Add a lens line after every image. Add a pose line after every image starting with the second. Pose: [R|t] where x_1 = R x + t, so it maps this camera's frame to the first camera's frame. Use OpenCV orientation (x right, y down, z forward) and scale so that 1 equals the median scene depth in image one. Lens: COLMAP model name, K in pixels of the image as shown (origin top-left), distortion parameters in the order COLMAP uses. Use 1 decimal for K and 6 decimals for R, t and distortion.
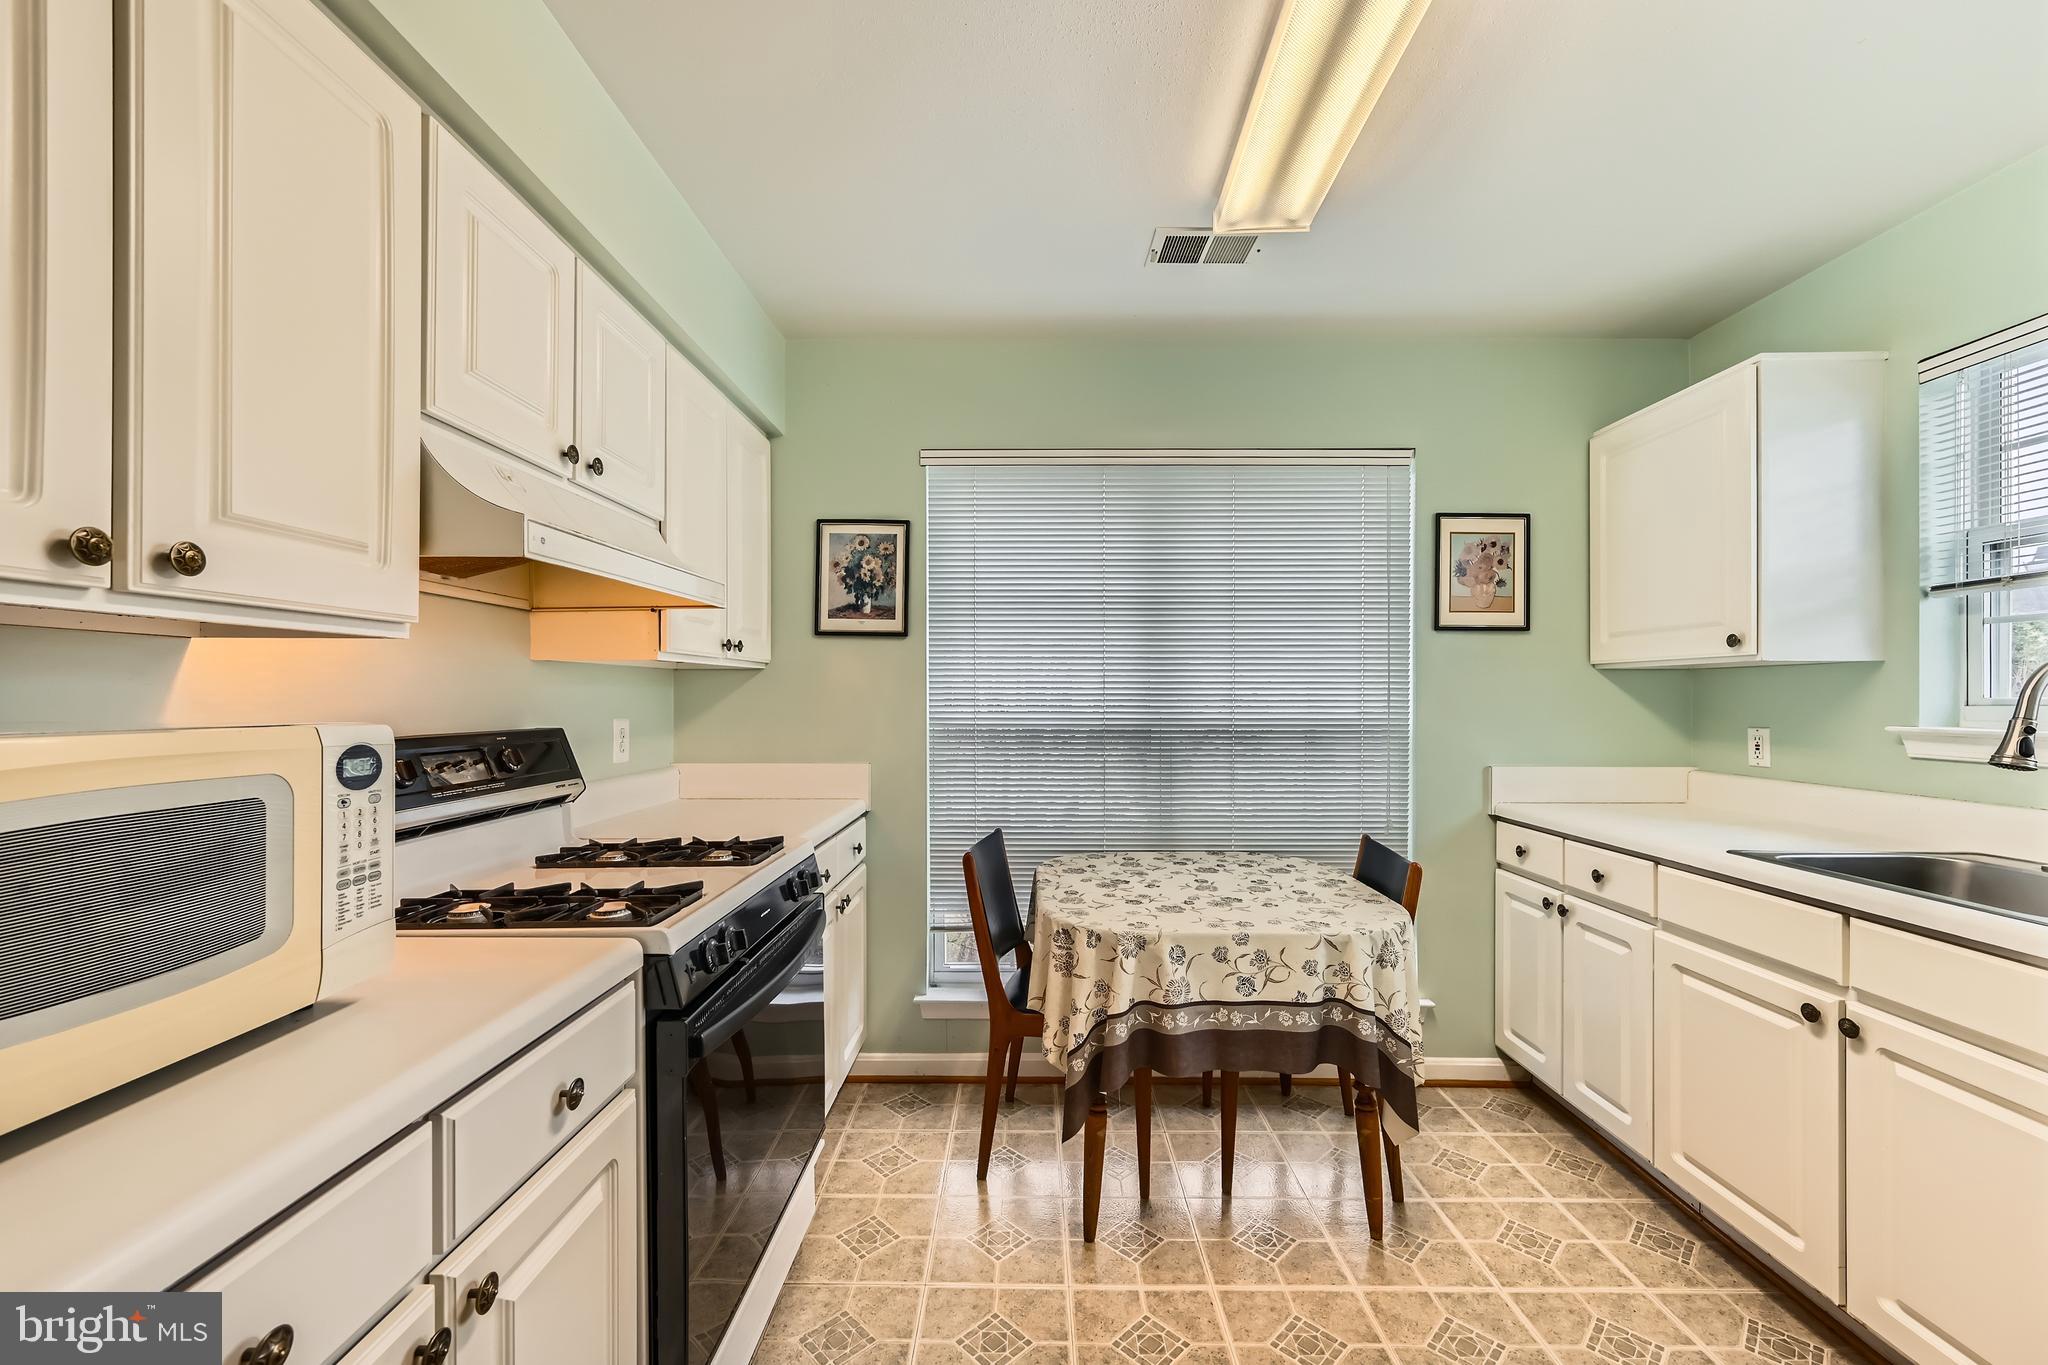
lens RADIAL K [[819.4, 0, 1026.8], [0, 819.4, 700.8], [0, 0, 1]] dist [-0.000904, 0.000062]
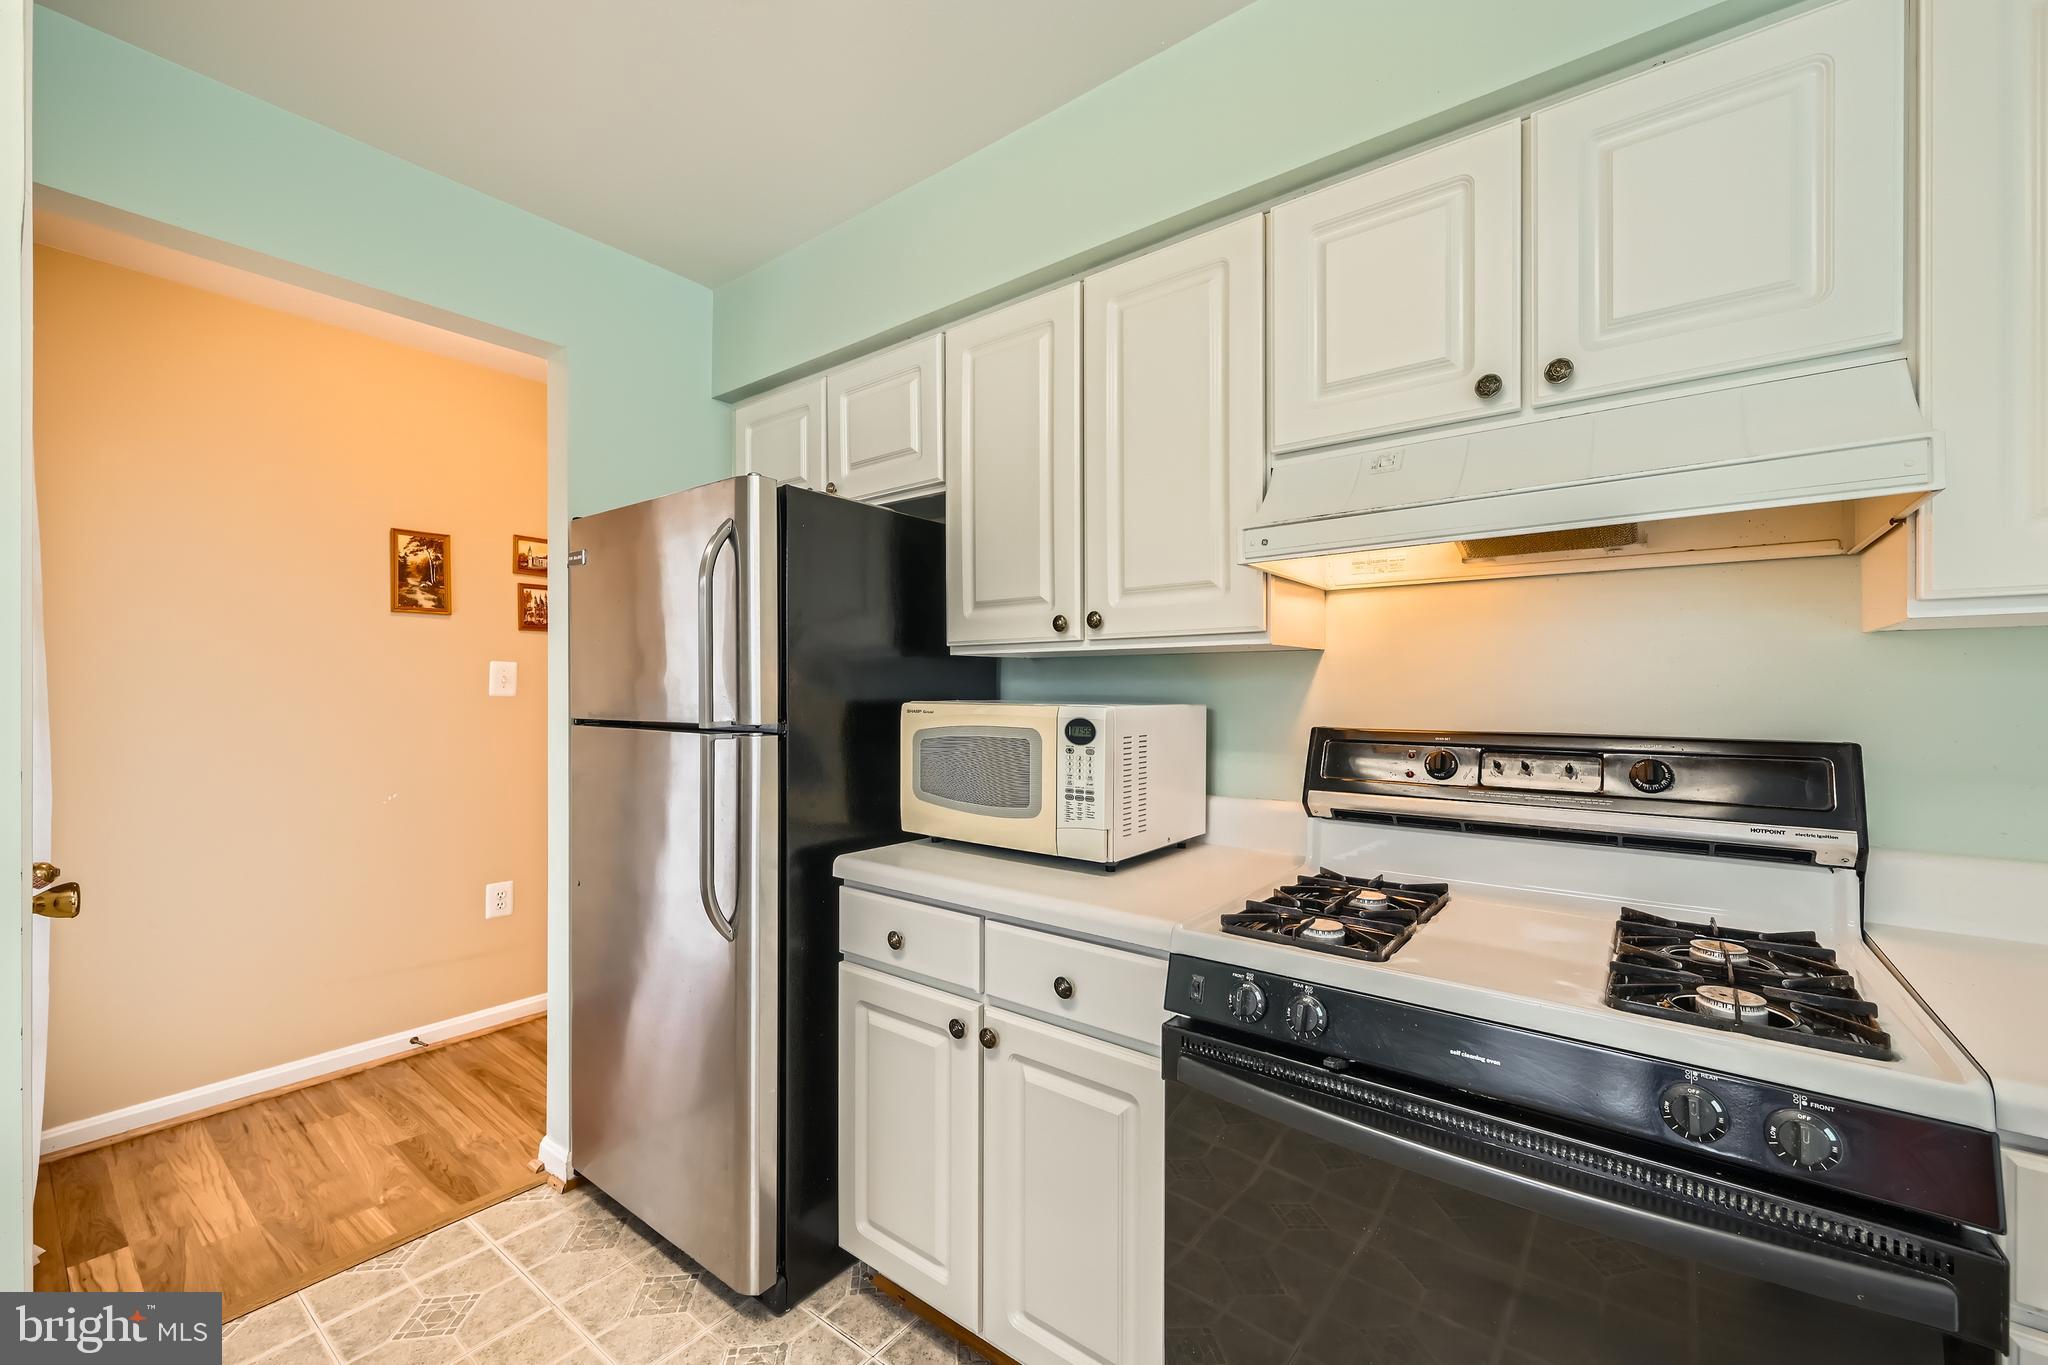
lens RADIAL K [[833.0, 0, 1001.4], [0, 833.0, 688.7], [0, 0, 1]] dist [-0.000343, -0.000021]
pose [[-0.618306, 0.000503, -0.785938, 0.273948], [-0.003070, 0.999991, 0.003056, -0.005522], [0.785932, 0.004302, -0.618298, 0.823894]]
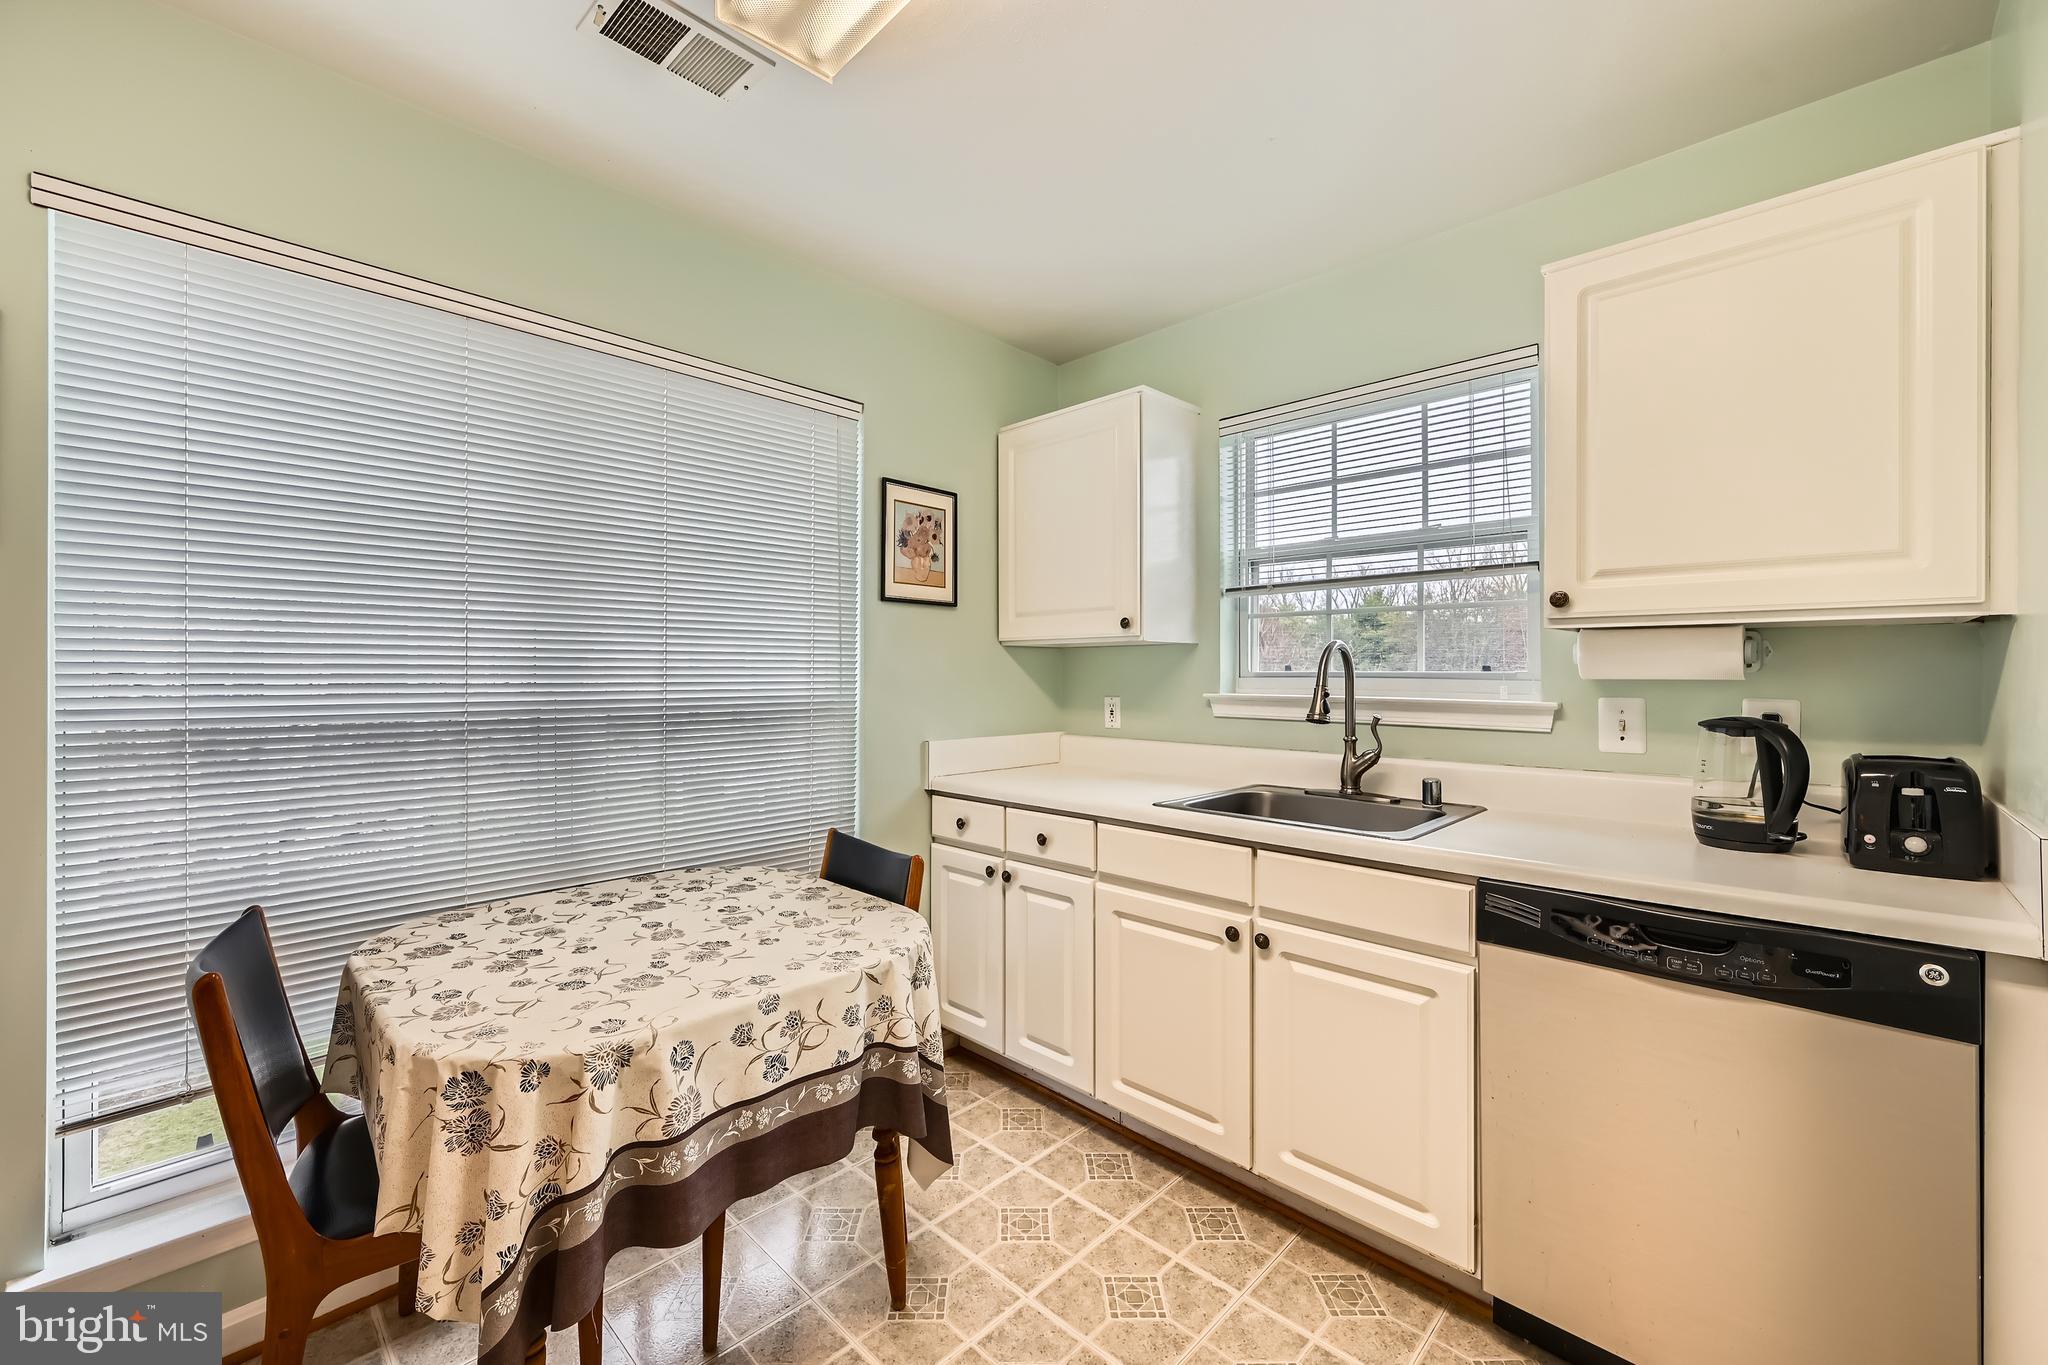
lens RADIAL K [[819.0, 0, 1023.3], [0, 819.0, 674.9], [0, 0, 1]] dist [0.000693, -0.000163]
pose [[0.694041, -0.000764, 0.719935, -0.089560], [0.003413, 0.999992, -0.002229, 0.002846], [-0.719928, 0.004005, 0.694038, 0.296573]]
